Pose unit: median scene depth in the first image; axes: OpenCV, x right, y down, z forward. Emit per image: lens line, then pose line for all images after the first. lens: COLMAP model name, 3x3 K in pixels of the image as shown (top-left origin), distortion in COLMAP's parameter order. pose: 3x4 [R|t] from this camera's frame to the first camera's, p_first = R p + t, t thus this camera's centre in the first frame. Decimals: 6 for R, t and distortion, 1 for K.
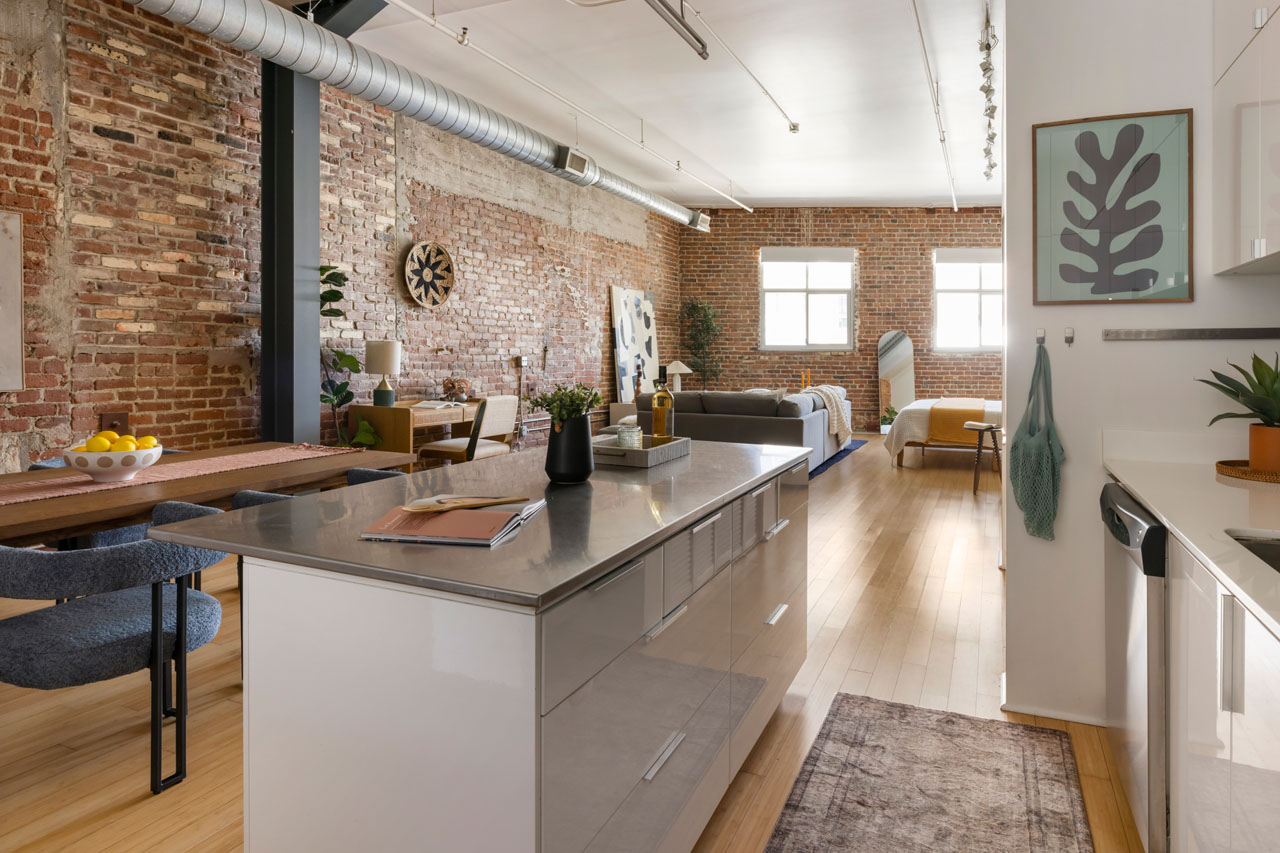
lens RADIAL K [[734.1, 0, 693.7], [0, 734.1, 361.8], [0, 0, 1]] dist [-0.005110, 0.001348]
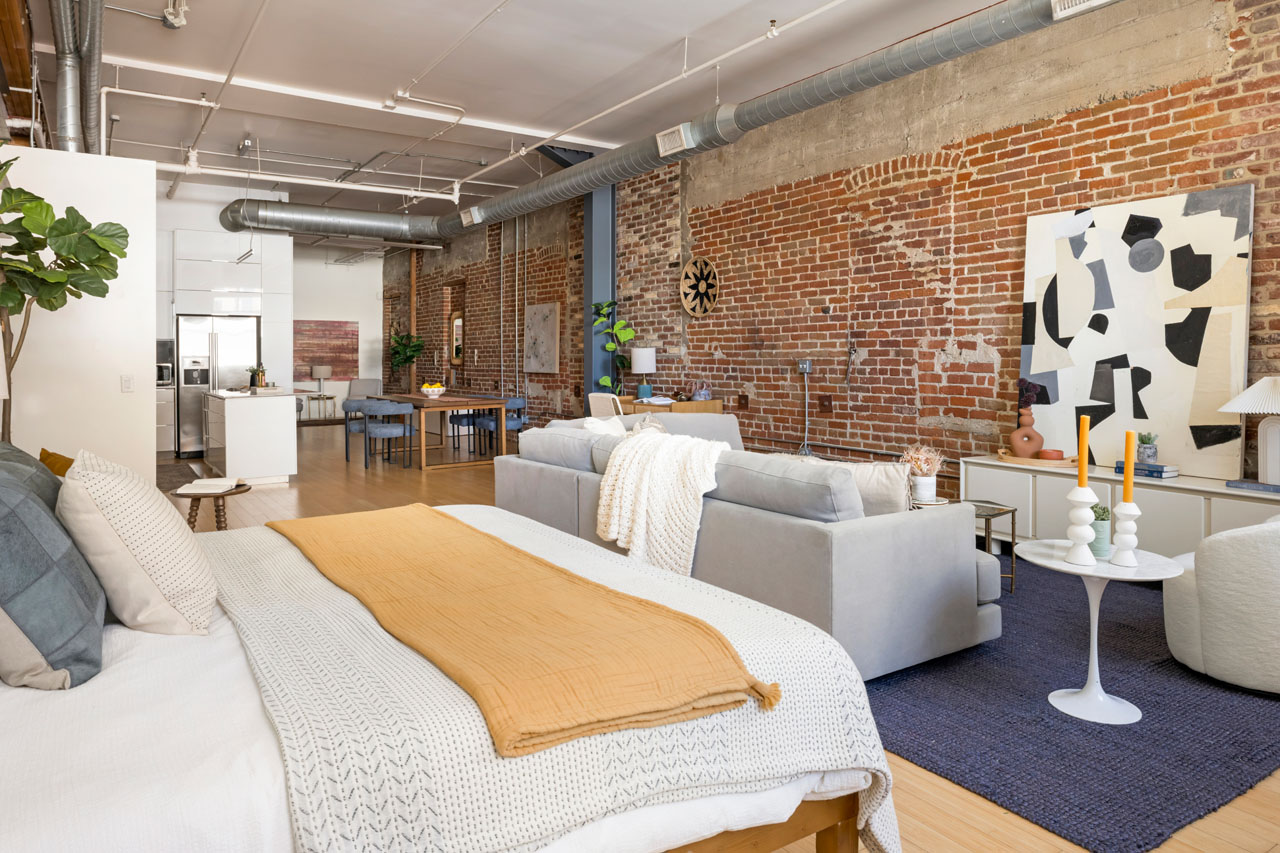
lens RADIAL K [[819.8, 0, 642.5], [0, 819.8, 365.4], [0, 0, 1]] dist [-0.000204, 0.000072]
pose [[-0.554623, 0.007455, -0.832068, 0.807250], [-0.006449, 0.999891, 0.013256, -0.017023], [0.832077, 0.012718, -0.554515, 1.809813]]
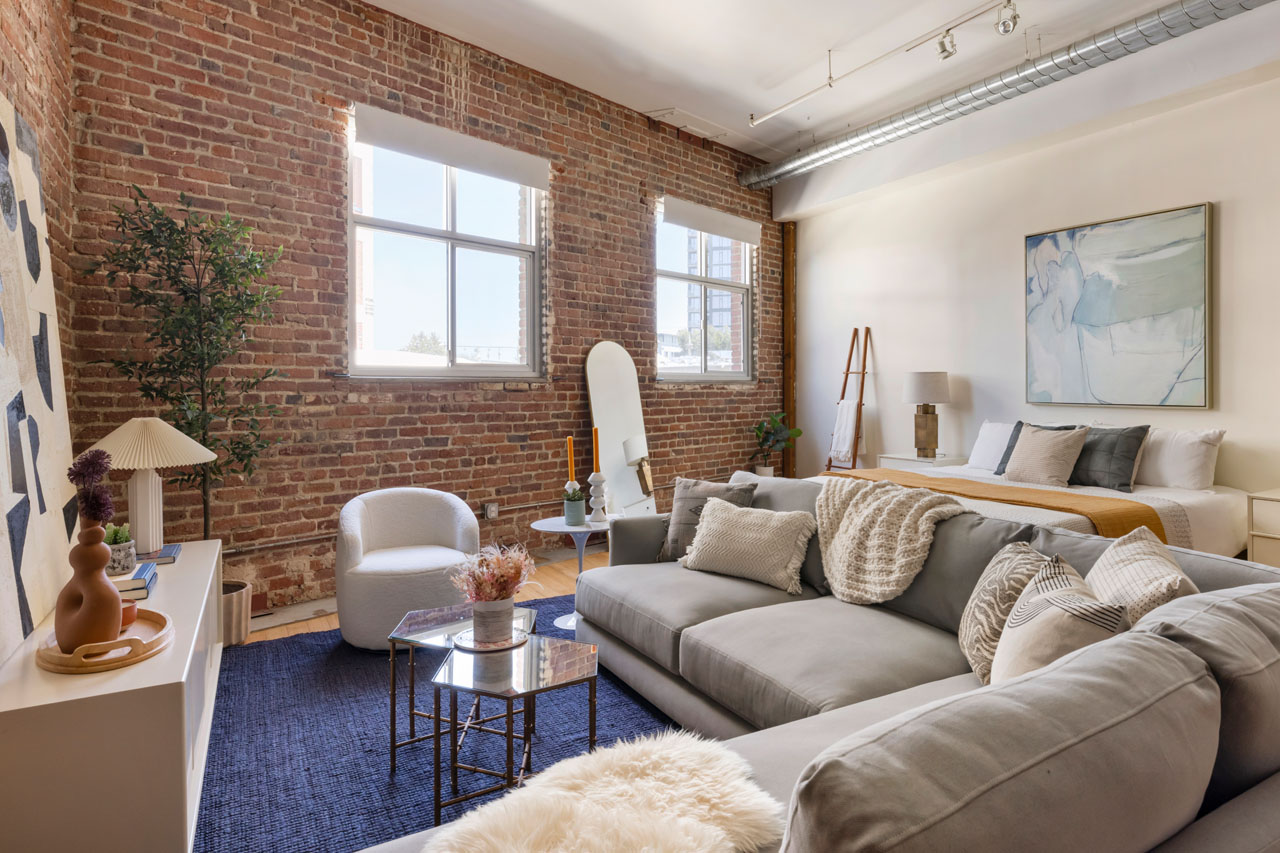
lens RADIAL K [[733.9, 0, 644.2], [0, 733.9, 379.4], [0, 0, 1]] dist [0.003066, 0.001144]
pose [[0.615846, 0.001857, 0.787864, -0.221896], [0.010271, 0.999893, -0.010385, -0.019611], [-0.787800, 0.014488, 0.615761, 1.314082]]
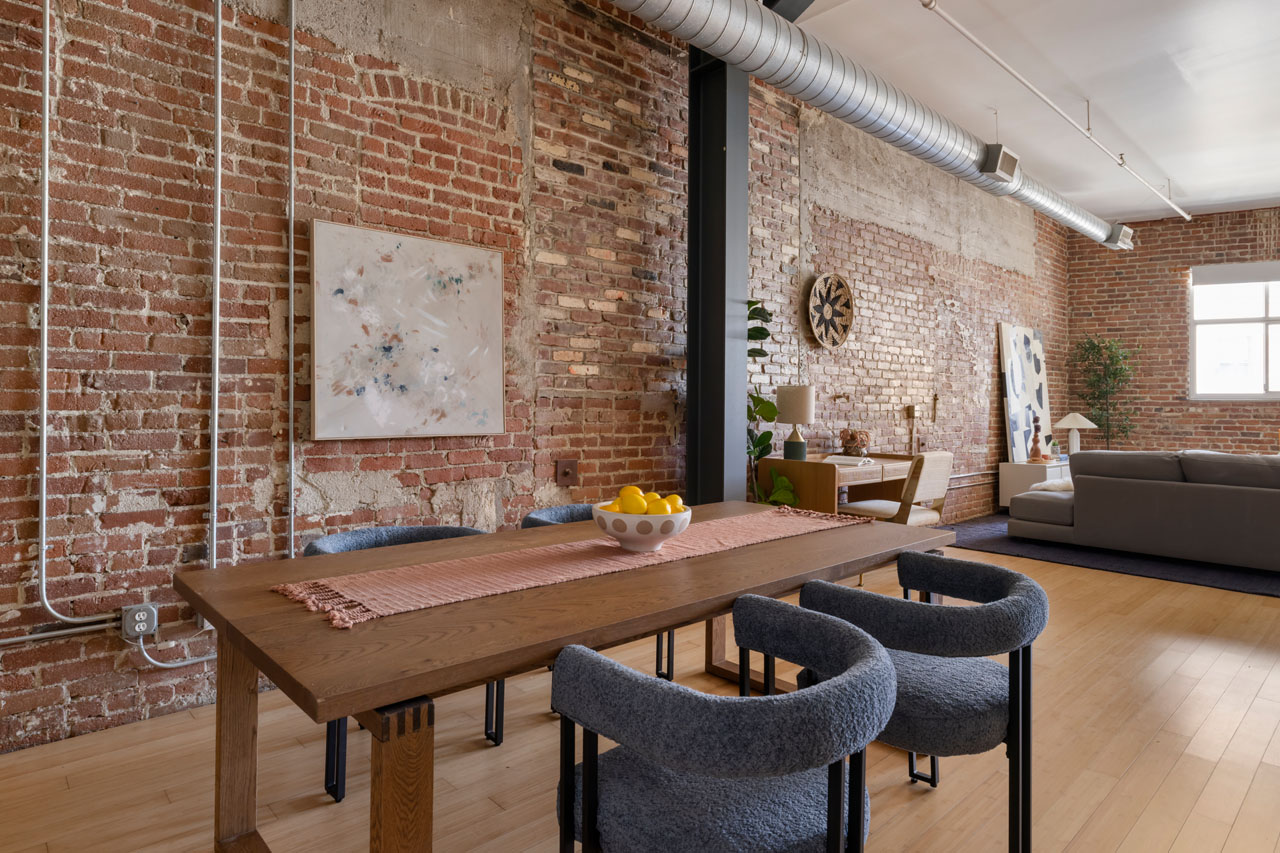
lens RADIAL K [[723.5, 0, 643.9], [0, 723.5, 411.0], [0, 0, 1]] dist [-0.002298, -0.000557]
pose [[0.907016, 0.003256, -0.421084, -0.221386], [-0.006411, 0.999961, -0.006077, 0.008166], [0.421048, 0.008211, 0.907001, 0.138314]]
